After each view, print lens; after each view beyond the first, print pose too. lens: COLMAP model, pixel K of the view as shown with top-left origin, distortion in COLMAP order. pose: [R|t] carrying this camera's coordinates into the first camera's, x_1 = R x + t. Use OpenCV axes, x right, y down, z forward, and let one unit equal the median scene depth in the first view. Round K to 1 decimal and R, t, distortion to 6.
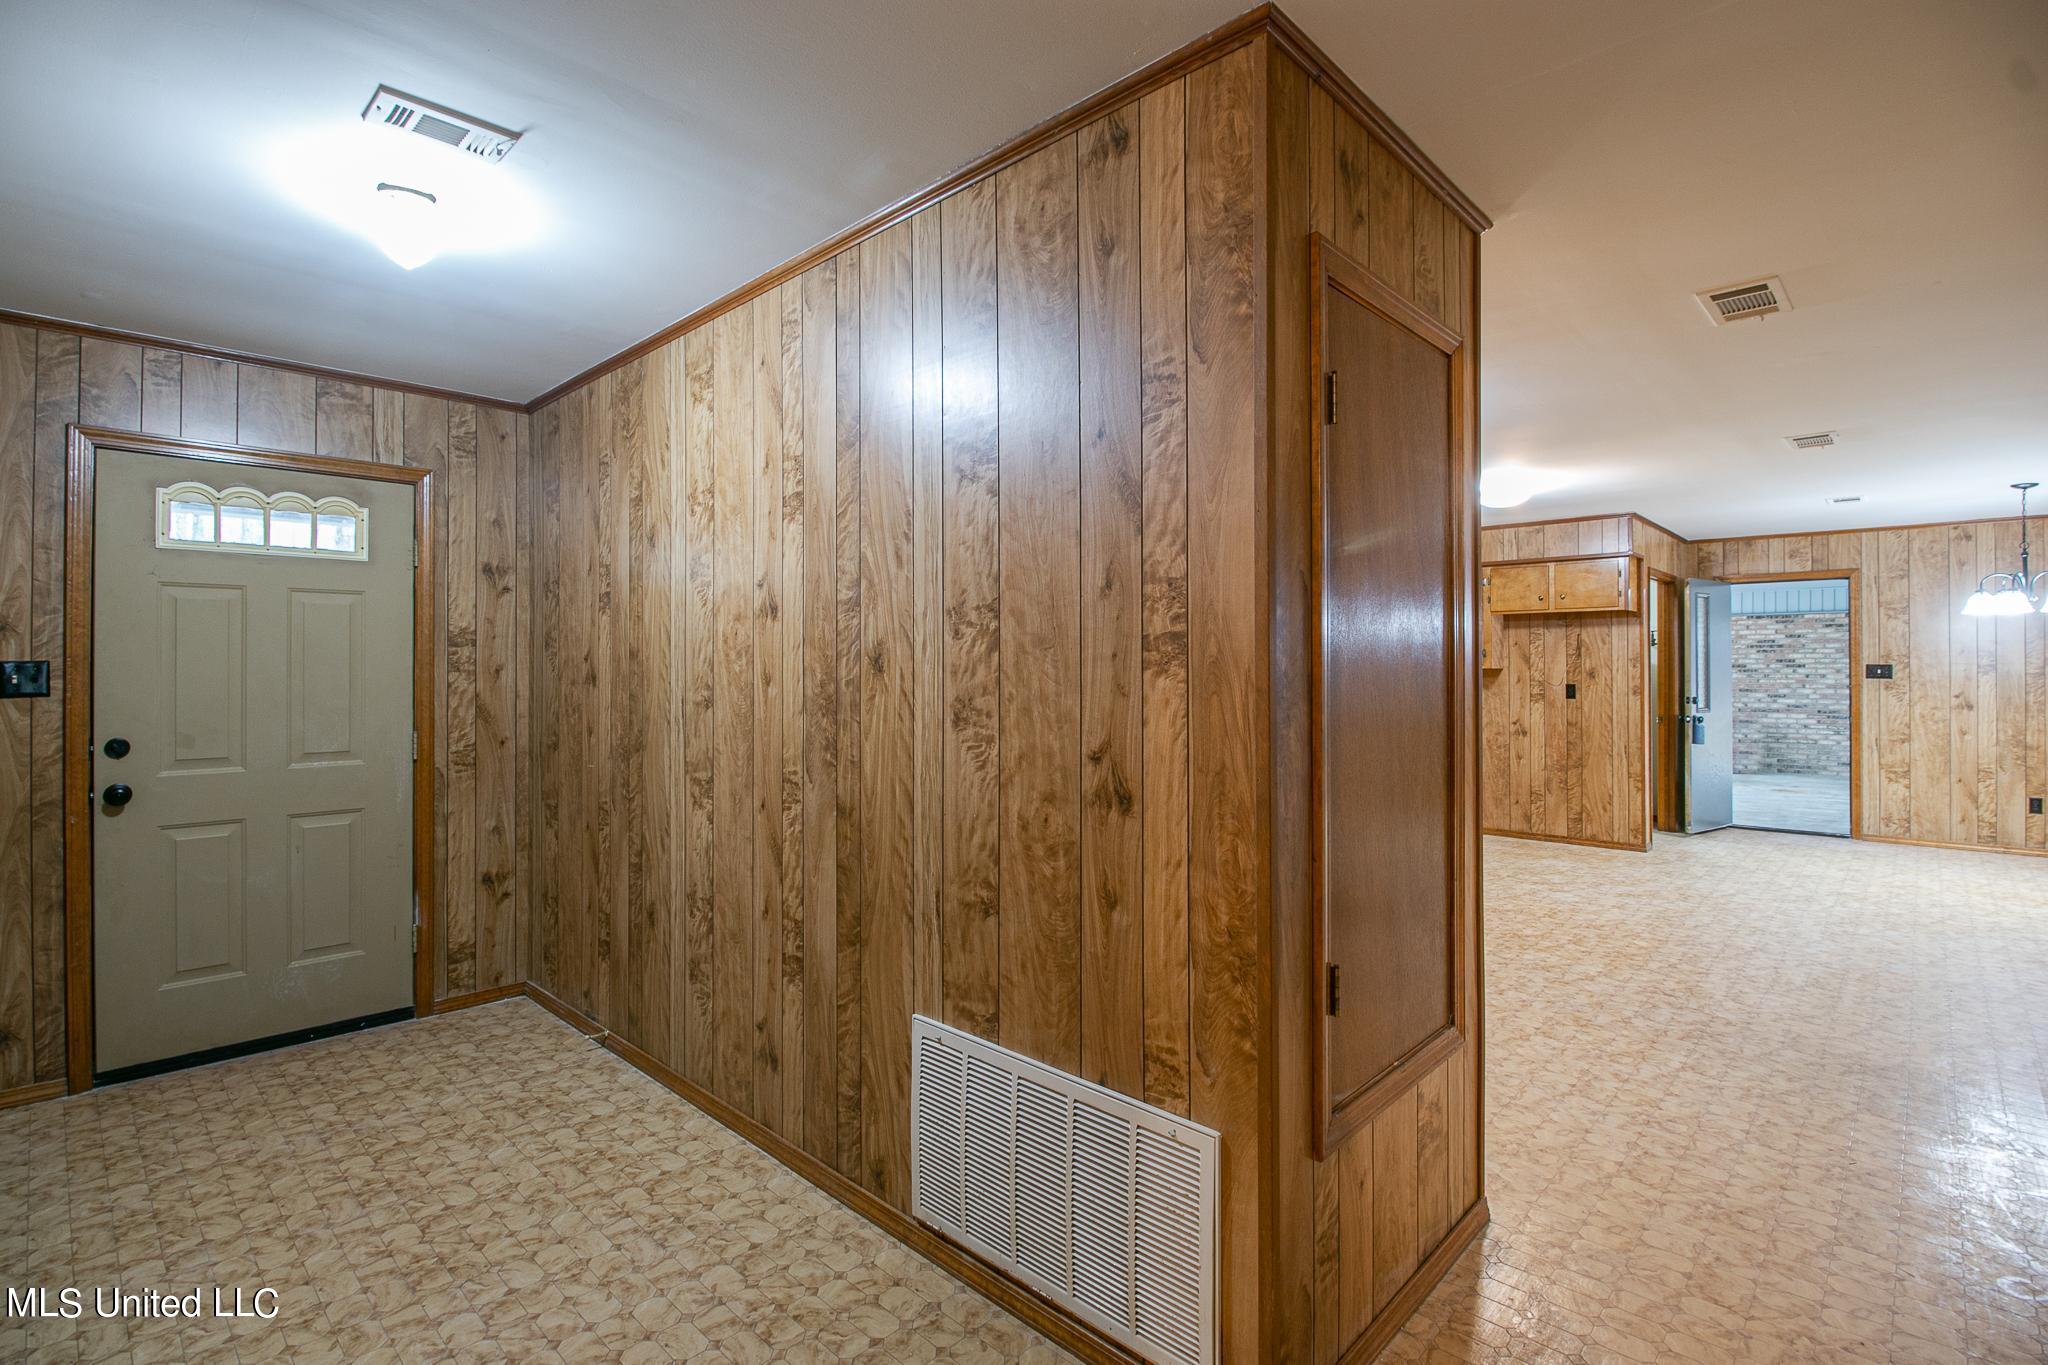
lens RADIAL K [[956.6, 0, 1023.8], [0, 956.6, 662.0], [0, 0, 1]] dist [-0.002950, -0.009883]
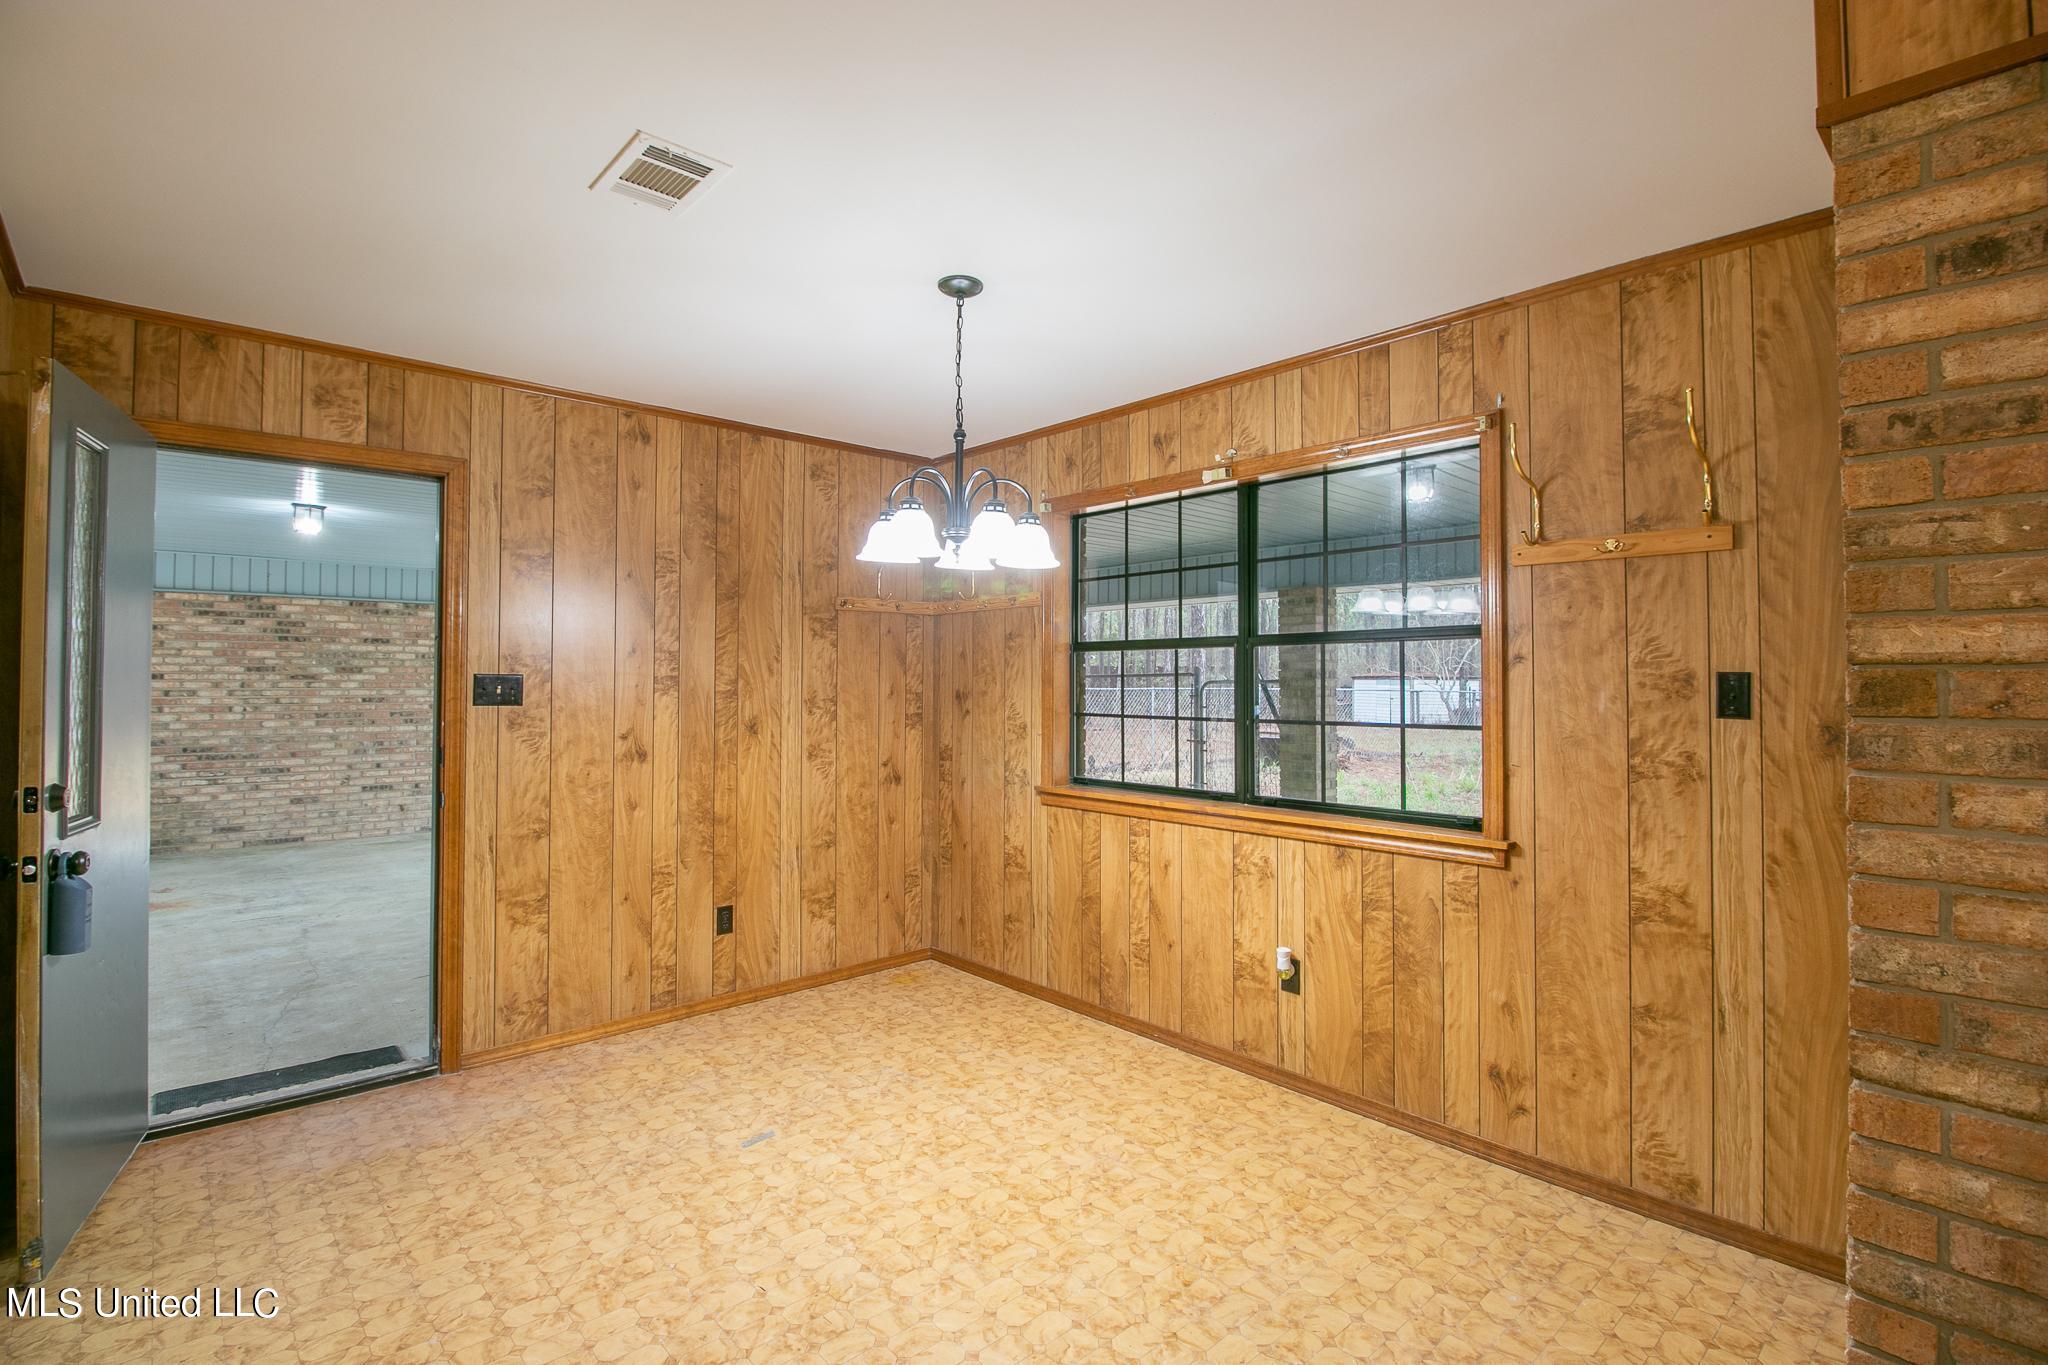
lens RADIAL K [[956.6, 0, 1007.4], [0, 956.6, 659.7], [0, 0, 1]] dist [-0.002950, -0.009883]
pose [[0.087837, 0.021448, 0.995904, 0.462185], [-0.007813, 0.999752, -0.020842, 0.002983], [-0.996104, -0.005951, 0.087983, 0.714500]]
